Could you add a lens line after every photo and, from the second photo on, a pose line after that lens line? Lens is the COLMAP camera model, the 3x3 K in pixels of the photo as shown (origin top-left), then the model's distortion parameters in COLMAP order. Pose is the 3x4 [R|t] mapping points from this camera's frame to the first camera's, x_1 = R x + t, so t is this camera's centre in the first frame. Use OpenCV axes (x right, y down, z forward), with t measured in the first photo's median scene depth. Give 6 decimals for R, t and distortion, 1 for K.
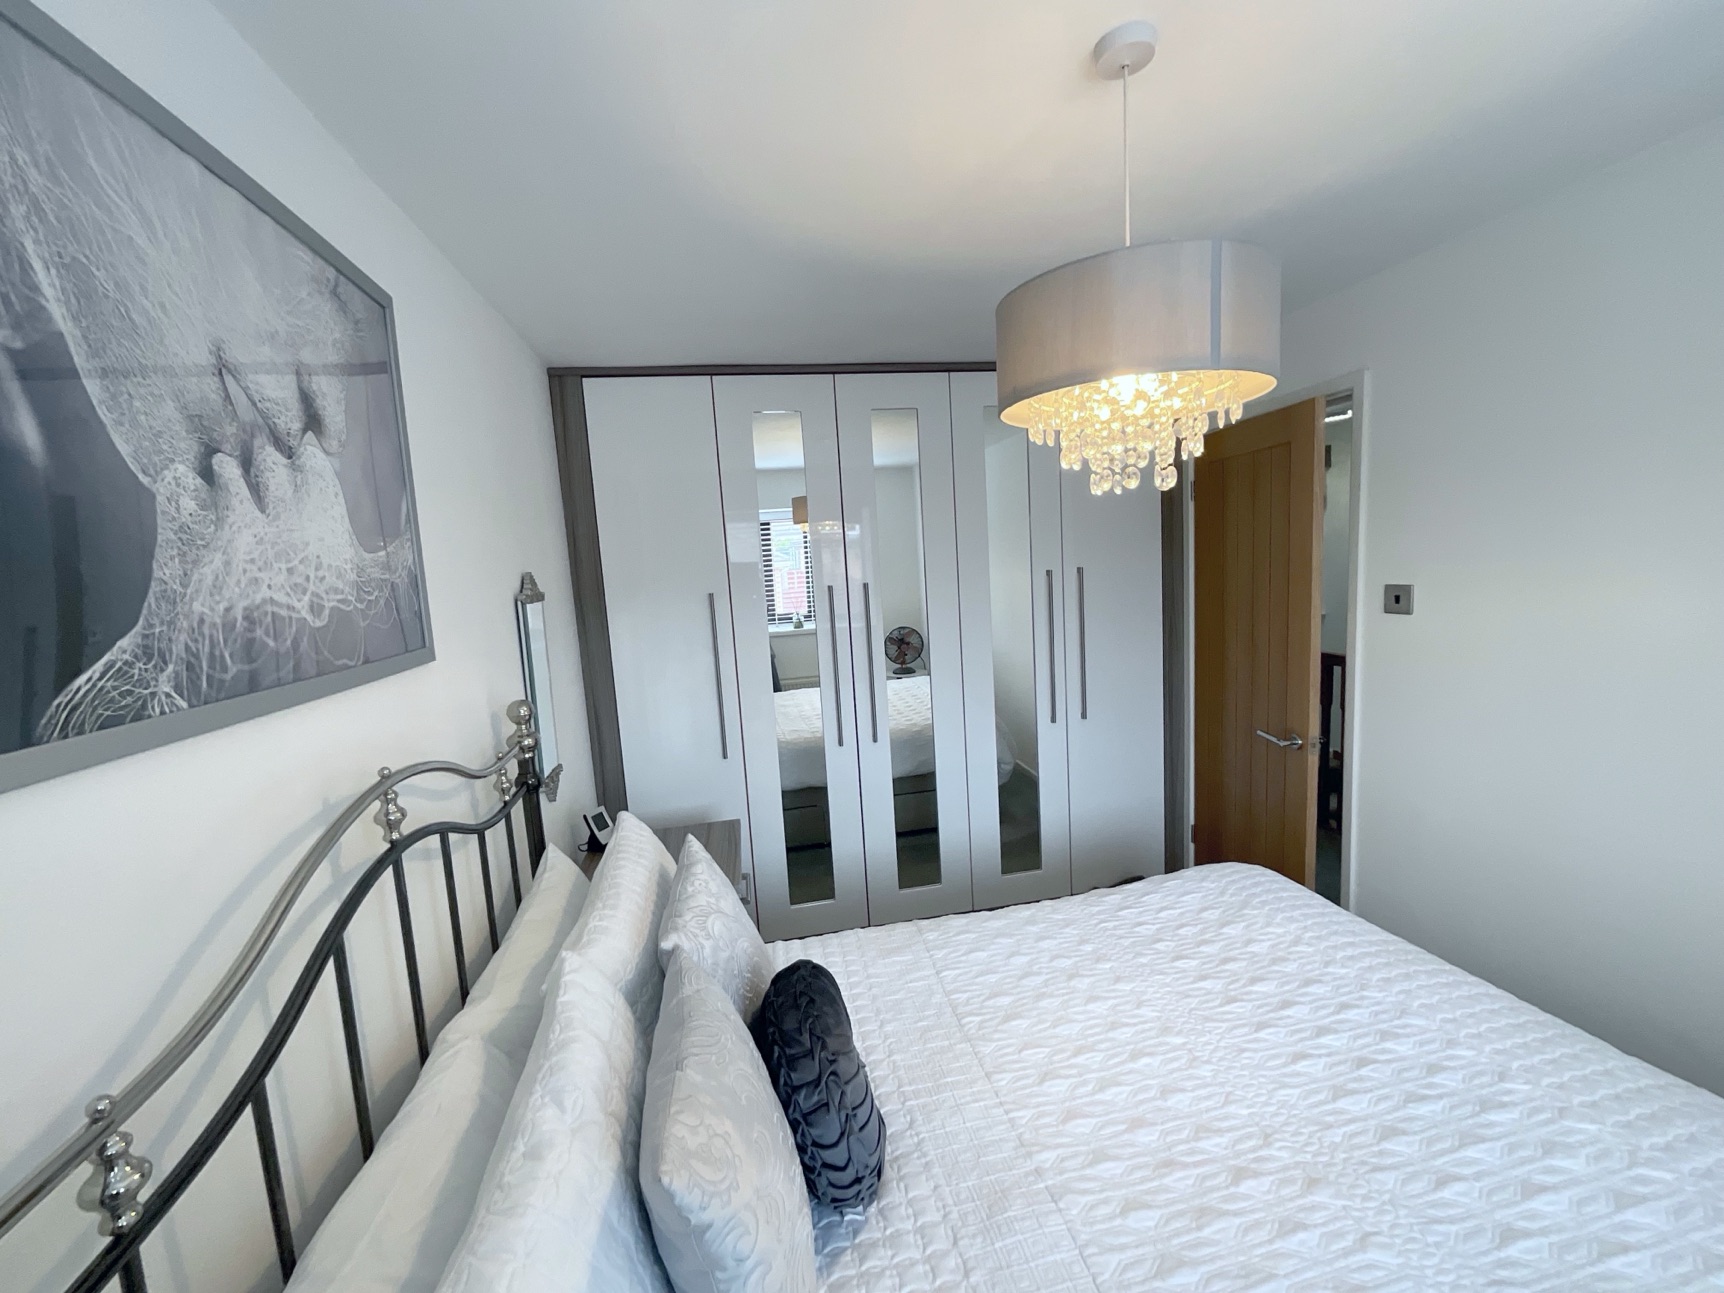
lens RADIAL K [[697.8, 0, 858.8], [0, 697.8, 641.6], [0, 0, 1]] dist [-0.011439, 0.003293]
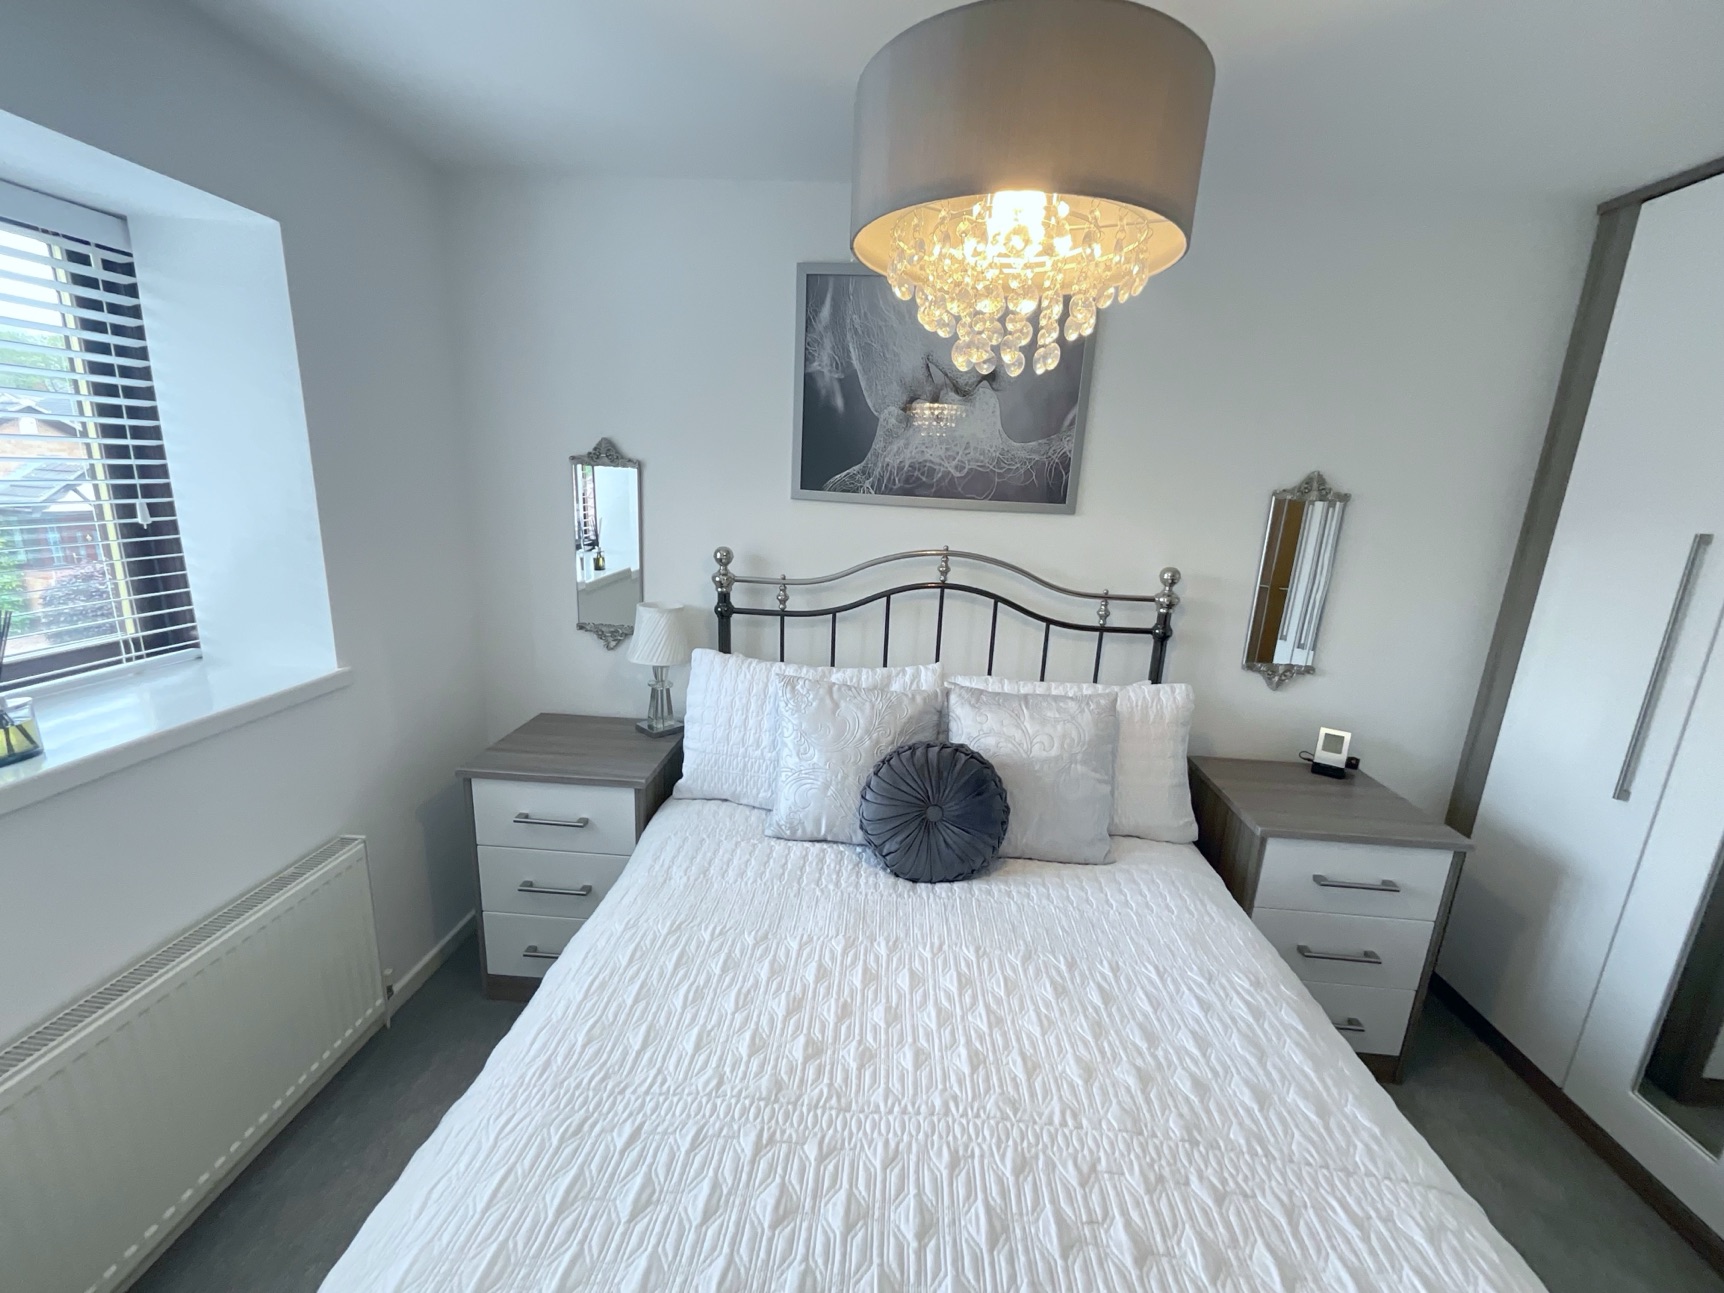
lens RADIAL K [[697.8, 0, 858.5], [0, 697.8, 641.5], [0, 0, 1]] dist [-0.011439, 0.003293]
pose [[-0.243456, 0.269615, -0.931685, 1.551243], [-0.147149, 0.939201, 0.310241, -0.176047], [0.958685, 0.212626, -0.188980, 1.293956]]
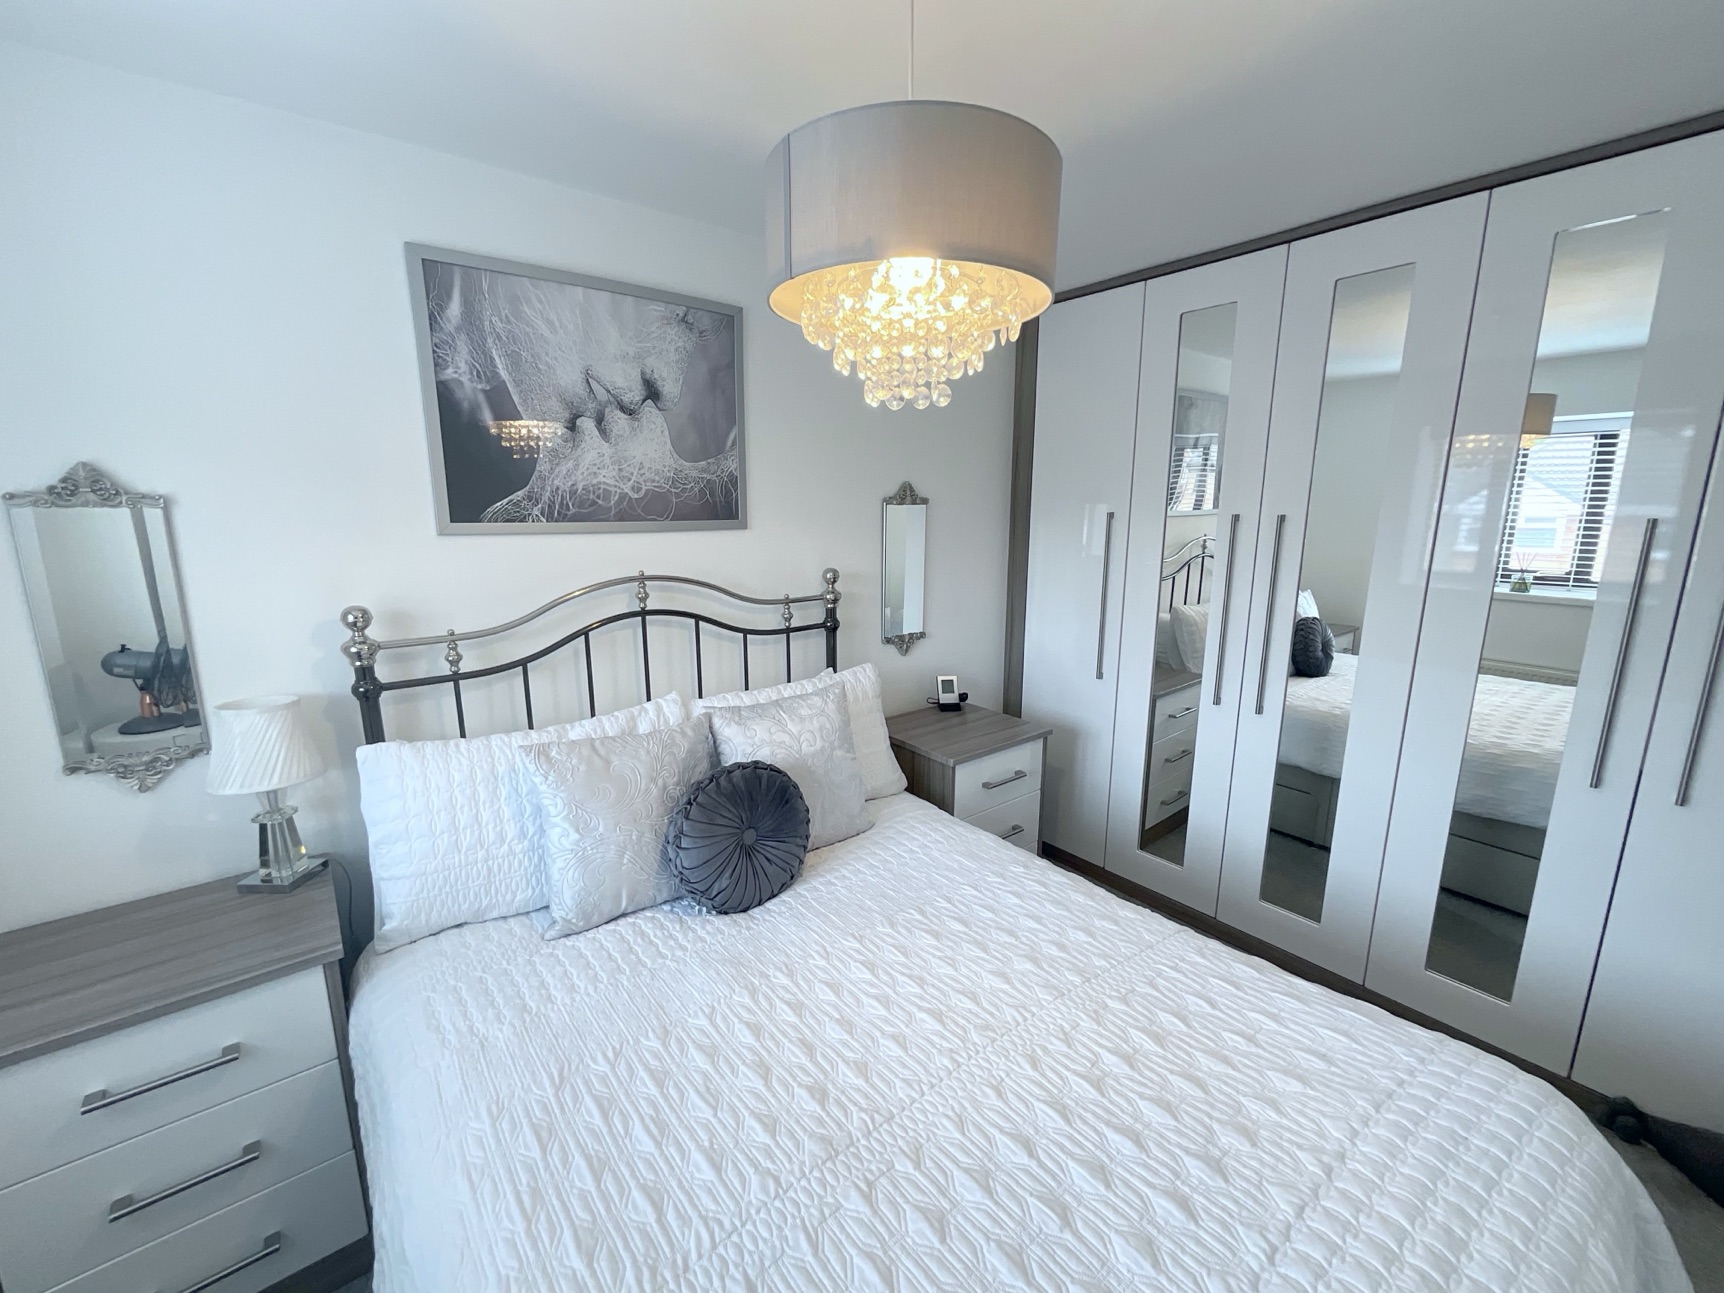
lens RADIAL K [[697.8, 0, 862.0], [0, 697.8, 641.4], [0, 0, 1]] dist [-0.011439, 0.003293]
pose [[0.467041, 0.229932, -0.853817, 1.492672], [-0.132429, 0.972897, 0.189562, -0.094081], [0.874263, 0.024537, 0.484833, 0.625690]]
